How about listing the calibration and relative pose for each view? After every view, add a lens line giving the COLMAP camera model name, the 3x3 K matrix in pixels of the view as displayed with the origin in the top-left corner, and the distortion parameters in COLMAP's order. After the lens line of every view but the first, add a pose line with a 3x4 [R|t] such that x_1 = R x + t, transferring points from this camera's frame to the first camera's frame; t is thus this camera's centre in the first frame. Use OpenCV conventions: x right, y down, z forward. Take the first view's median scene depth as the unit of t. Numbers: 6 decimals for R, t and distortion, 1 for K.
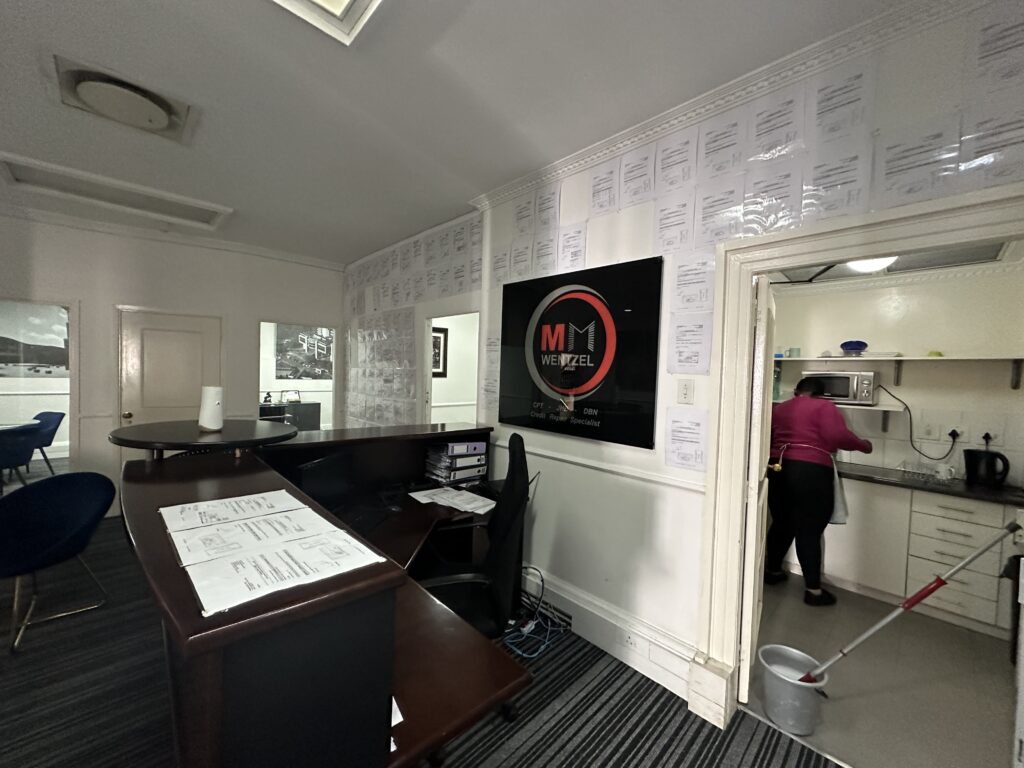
lens RADIAL K [[408.3, 0, 506.8], [0, 408.3, 384.4], [0, 0, 1]] dist [-0.002610, 0.001410]
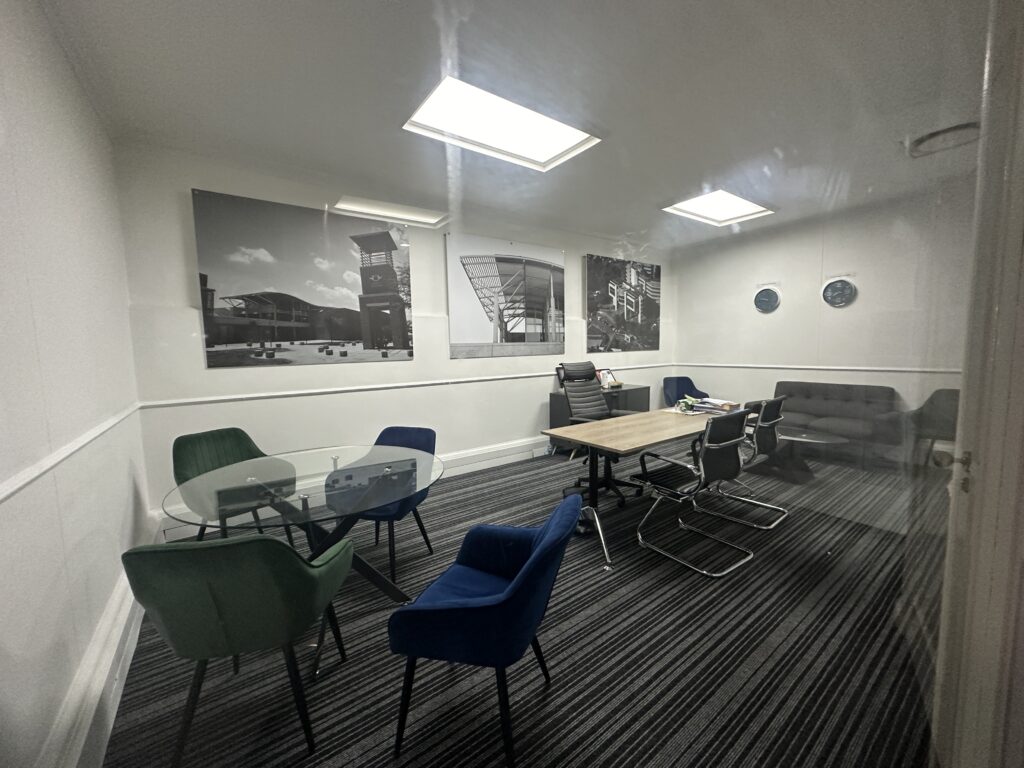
lens RADIAL K [[408.3, 0, 508.1], [0, 408.3, 389.0], [0, 0, 1]] dist [-0.002610, 0.001410]
pose [[0.988970, -0.012077, -0.147621, -0.678492], [0.026826, 0.994792, 0.098337, -0.026408], [0.145664, -0.101212, 0.984143, 0.380577]]
